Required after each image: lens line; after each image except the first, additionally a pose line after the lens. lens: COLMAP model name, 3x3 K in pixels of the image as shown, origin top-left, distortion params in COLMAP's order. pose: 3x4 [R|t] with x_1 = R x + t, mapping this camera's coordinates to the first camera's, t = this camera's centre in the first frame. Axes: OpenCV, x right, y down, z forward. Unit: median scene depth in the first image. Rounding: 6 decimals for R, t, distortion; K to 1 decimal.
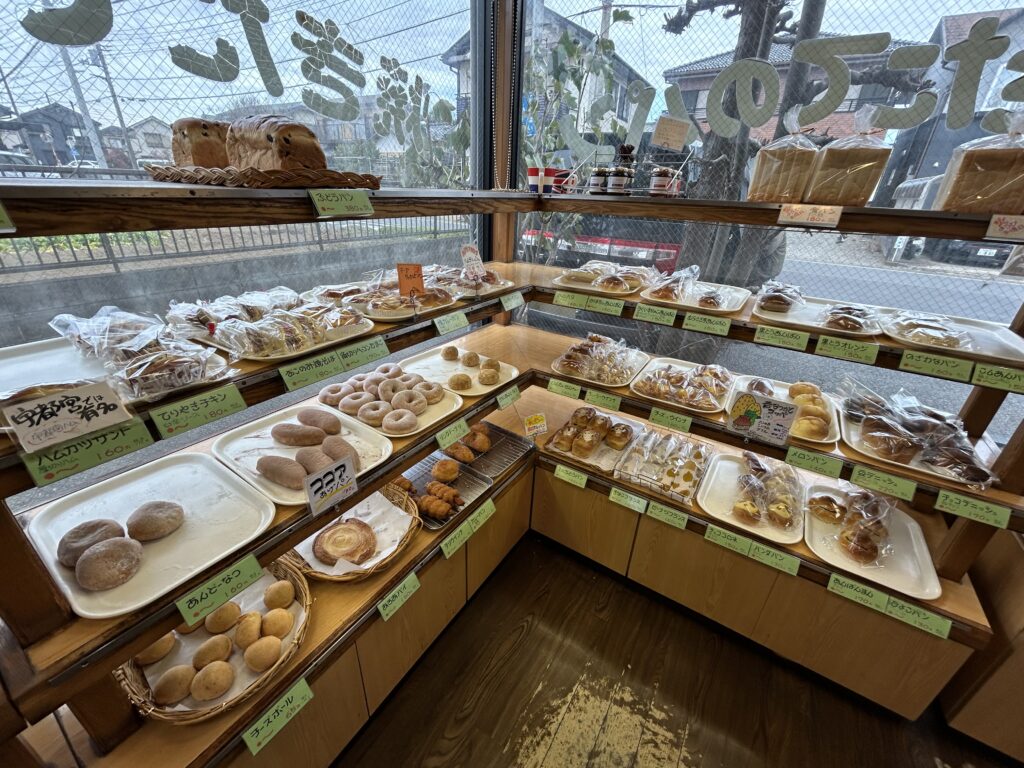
lens RADIAL K [[407.4, 0, 512.0], [0, 407.4, 384.0], [0, 0, 1]] dist [0.000278, 0.000008]
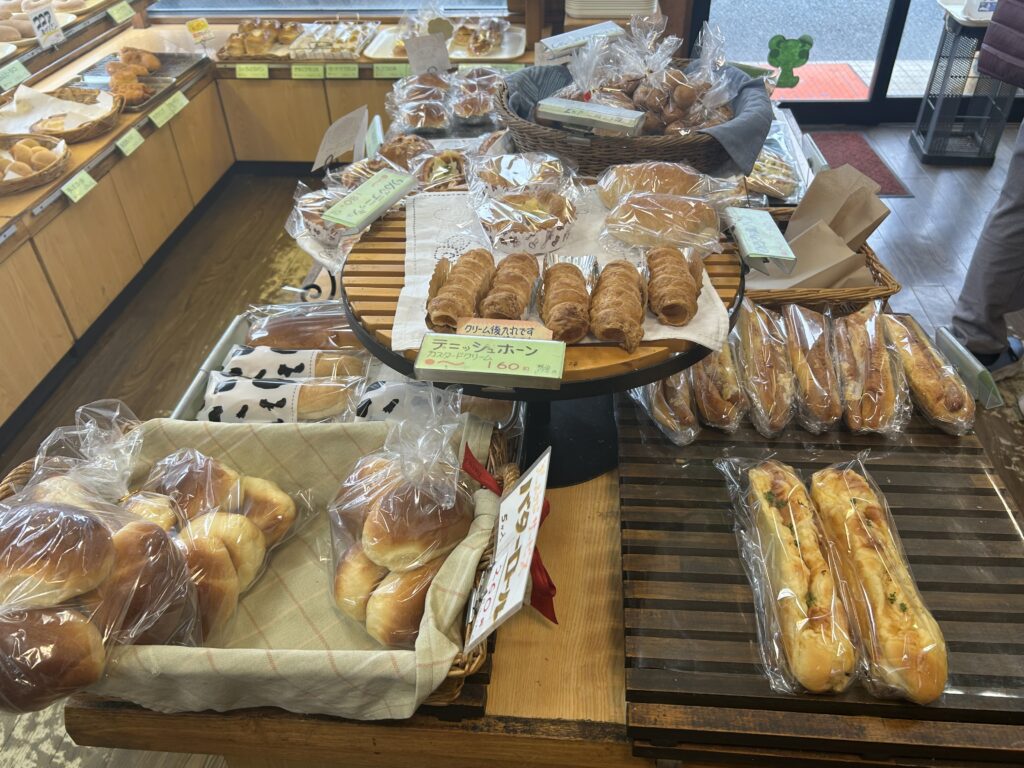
lens RADIAL K [[794.6, 0, 512.0], [0, 794.6, 384.0], [0, 0, 1]] dist [0.000122, -0.006956]
pose [[0.879425, -0.347072, 0.325811, -0.226442], [0.259200, 0.923186, 0.283800, 0.618851], [-0.399283, -0.165131, 0.901834, -1.322926]]
